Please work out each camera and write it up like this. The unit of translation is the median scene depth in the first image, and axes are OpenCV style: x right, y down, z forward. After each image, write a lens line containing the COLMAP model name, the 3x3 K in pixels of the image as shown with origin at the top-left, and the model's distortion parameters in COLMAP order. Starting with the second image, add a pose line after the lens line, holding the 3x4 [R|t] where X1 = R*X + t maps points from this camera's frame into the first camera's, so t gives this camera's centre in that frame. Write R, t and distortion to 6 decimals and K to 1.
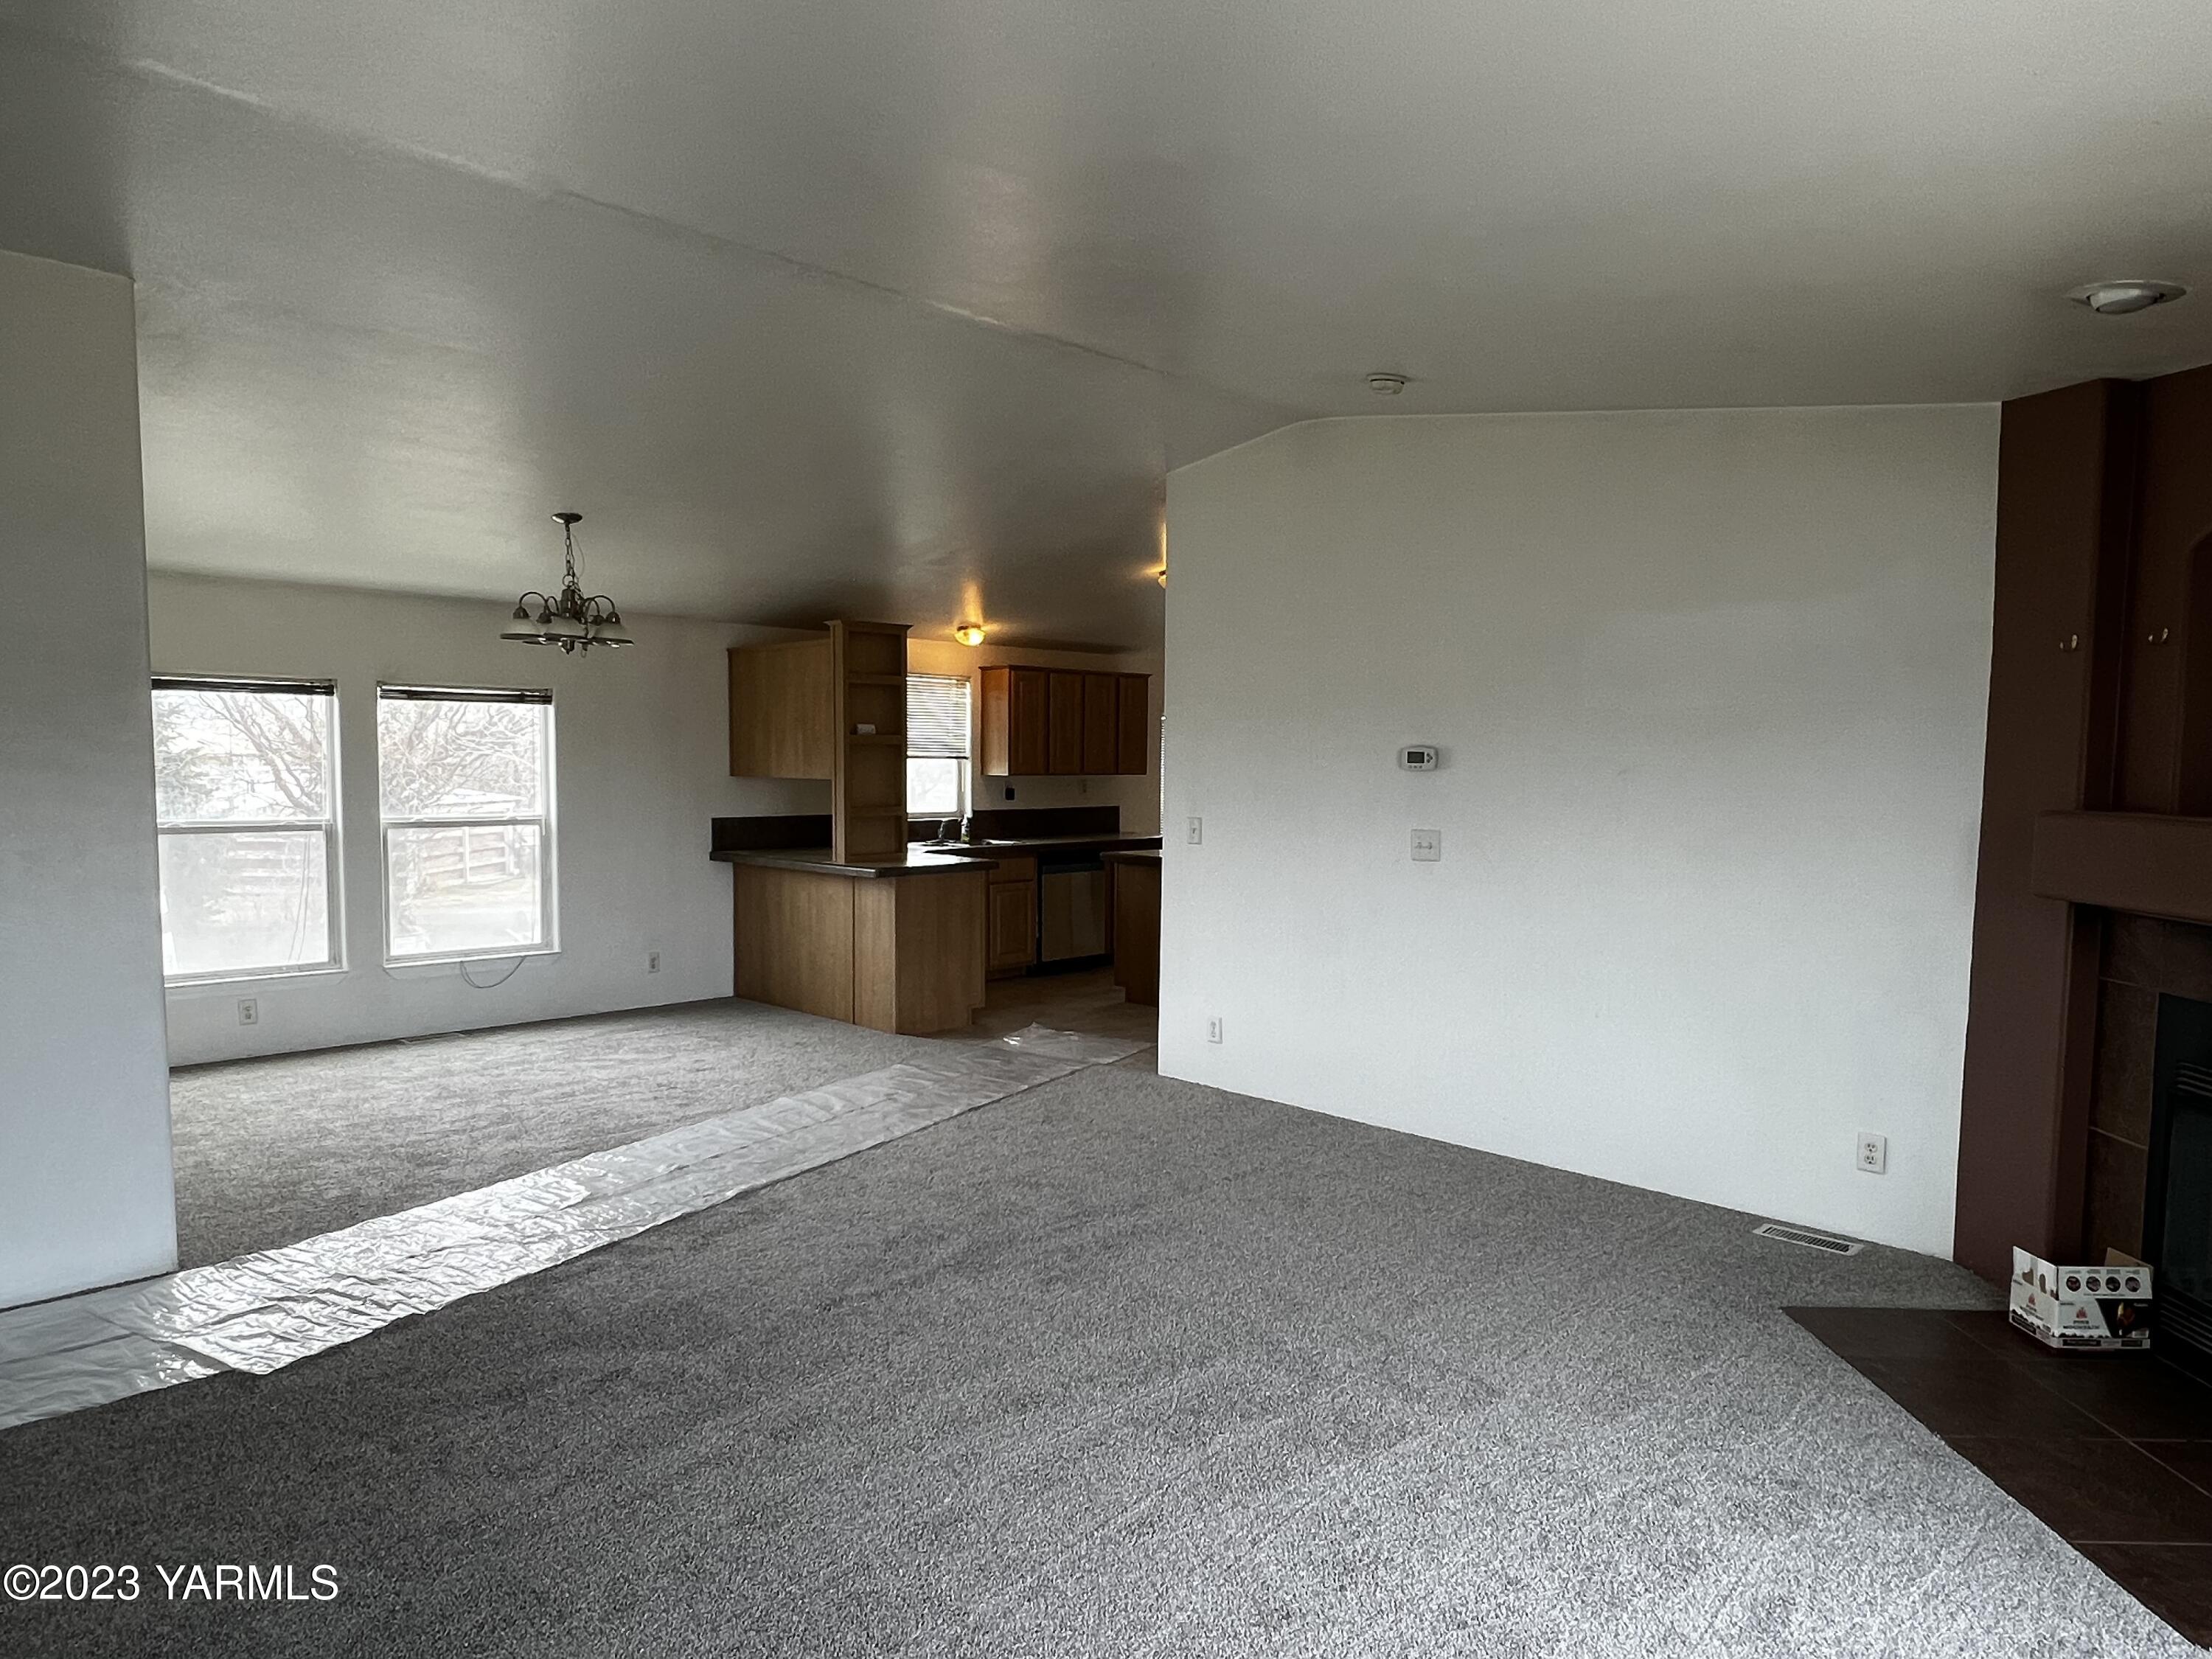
lens RADIAL K [[1369.5, 0, 1100.4], [0, 1369.5, 819.6], [0, 0, 1]] dist [-0.003523, 0.006204]
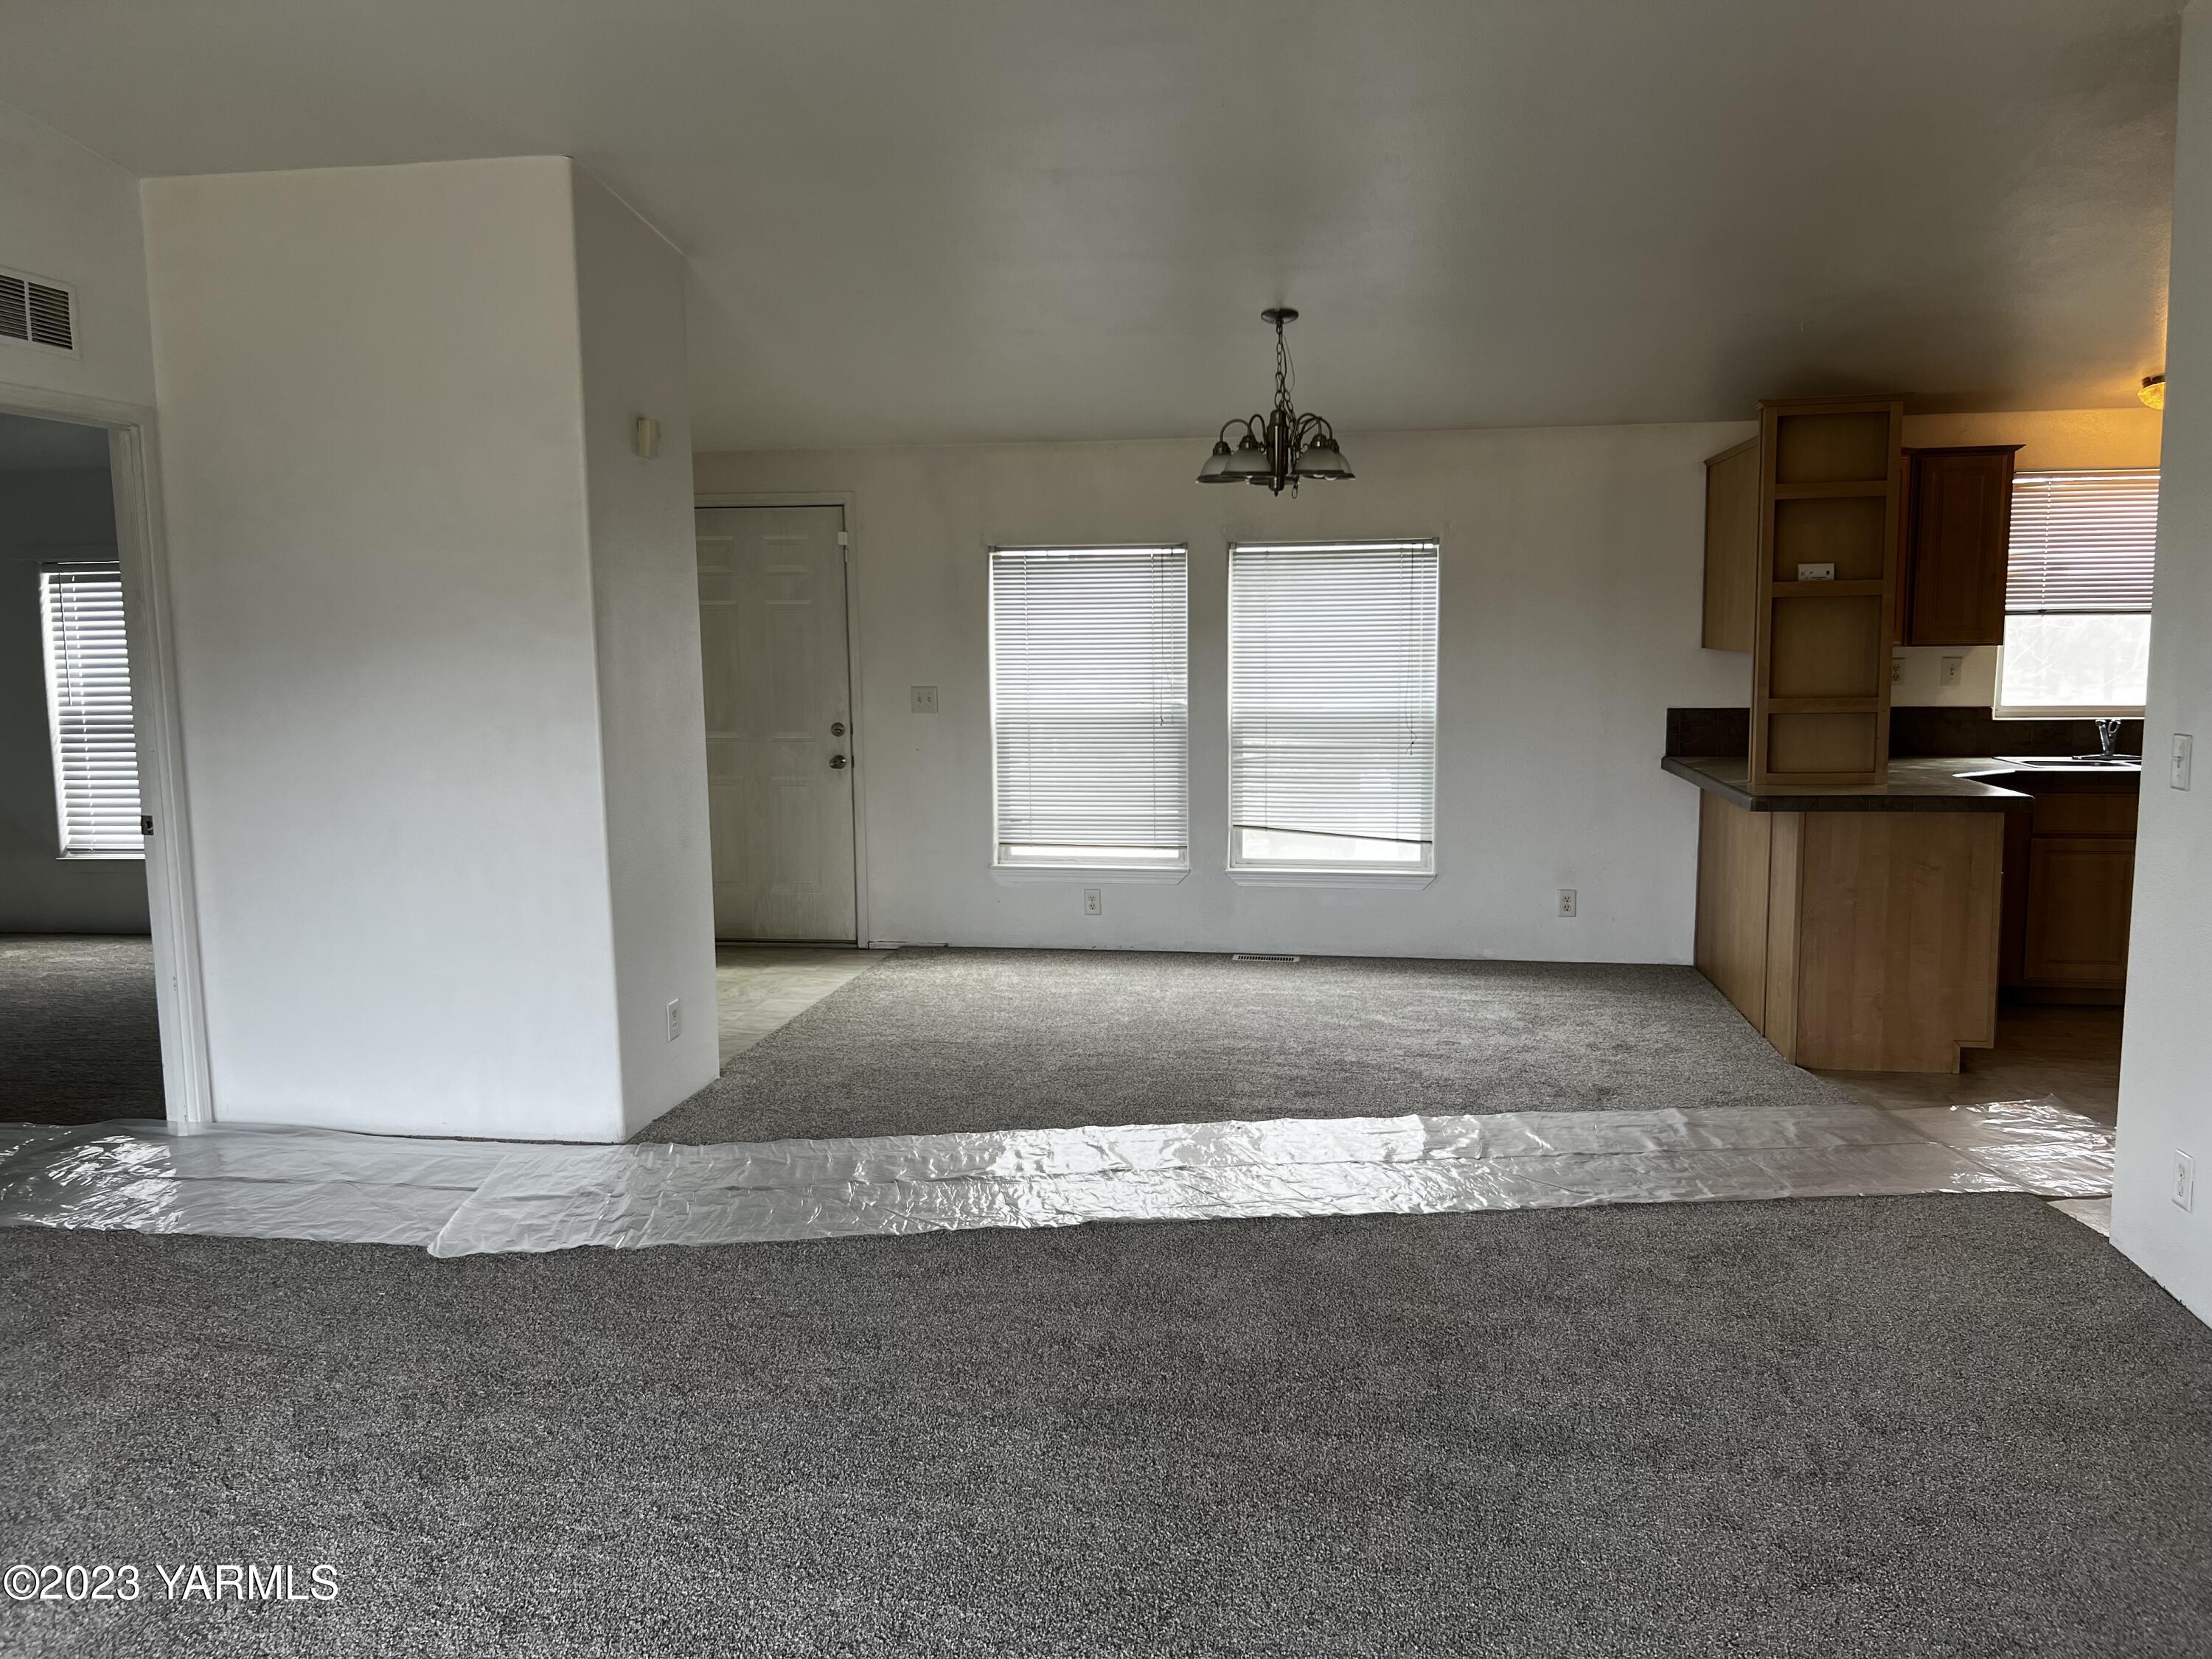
lens RADIAL K [[1666.4, 0, 1098.7], [0, 1666.4, 817.9], [0, 0, 1]] dist [0.058654, -0.056290]
pose [[0.581993, 0.078923, -0.809355, 0.279567], [-0.018930, 0.996324, 0.083542, -0.012934], [0.812974, -0.033300, 0.581348, 0.298821]]
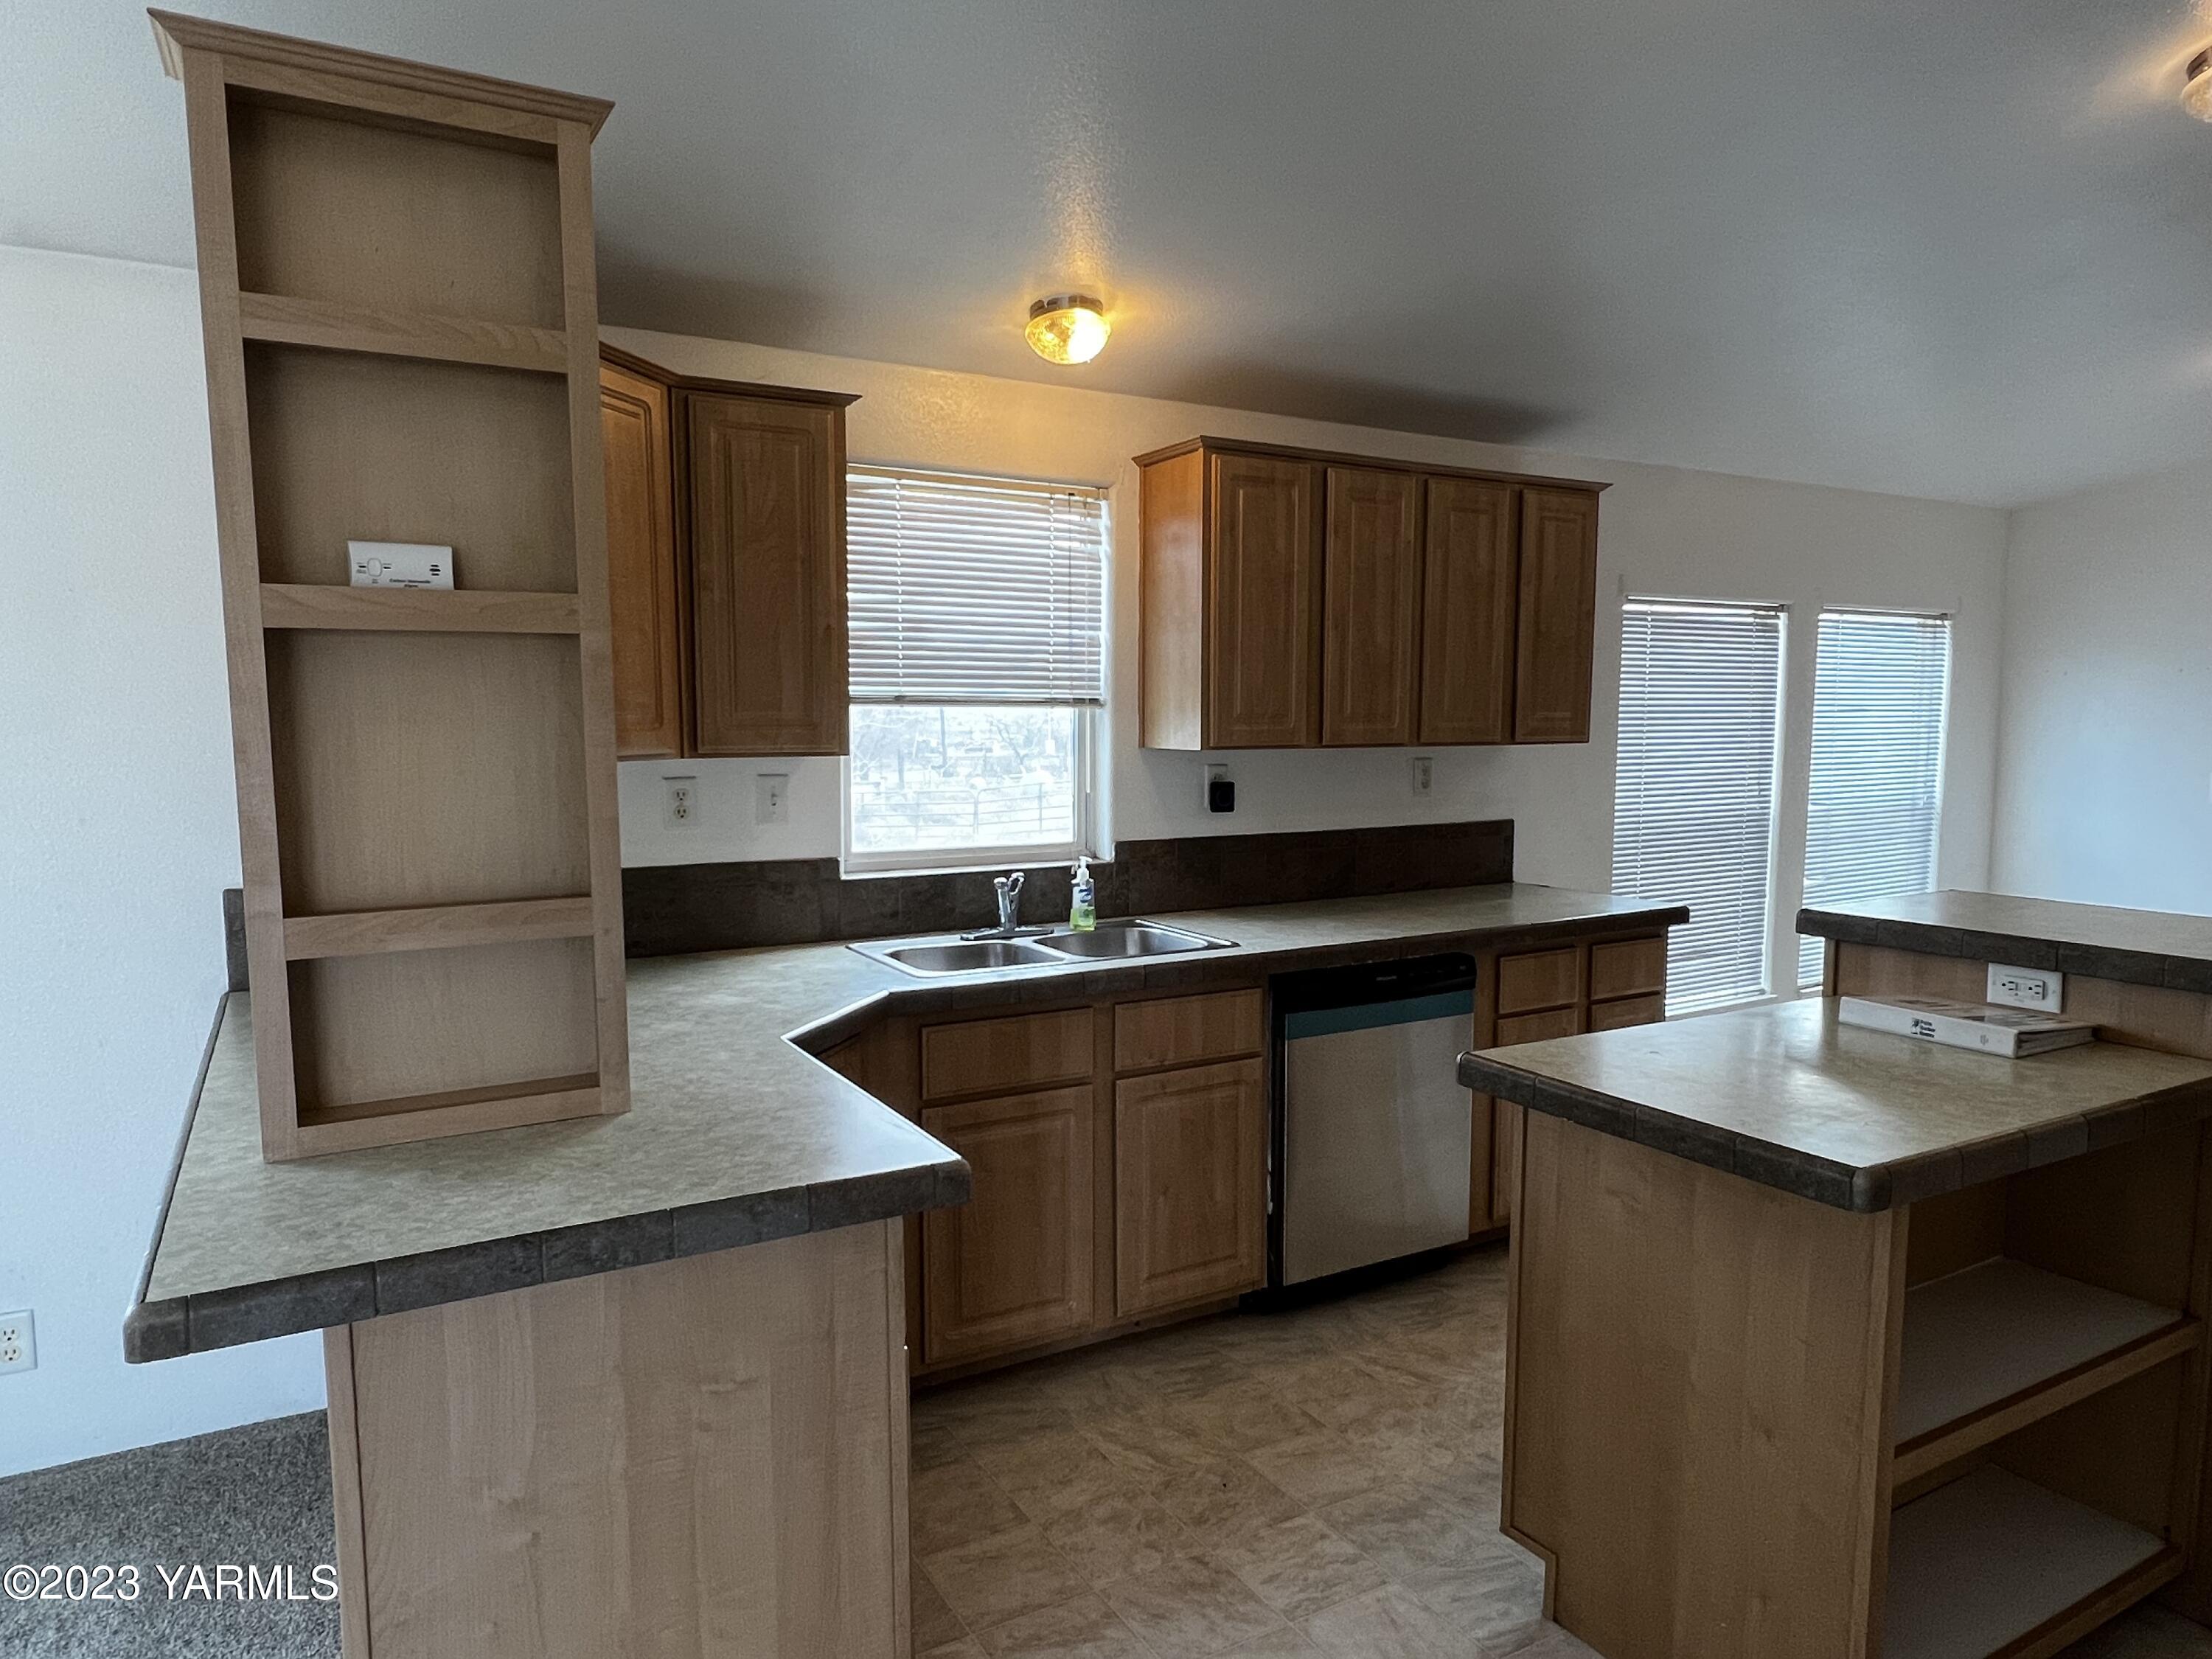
lens RADIAL K [[1369.5, 0, 1103.0], [0, 1369.5, 867.8], [0, 0, 1]] dist [-0.003523, 0.006204]
pose [[0.965855, 0.020504, -0.258272, 0.002118], [-0.003521, 0.997810, 0.066047, -0.032674], [0.259061, -0.062882, 0.963812, 0.843779]]
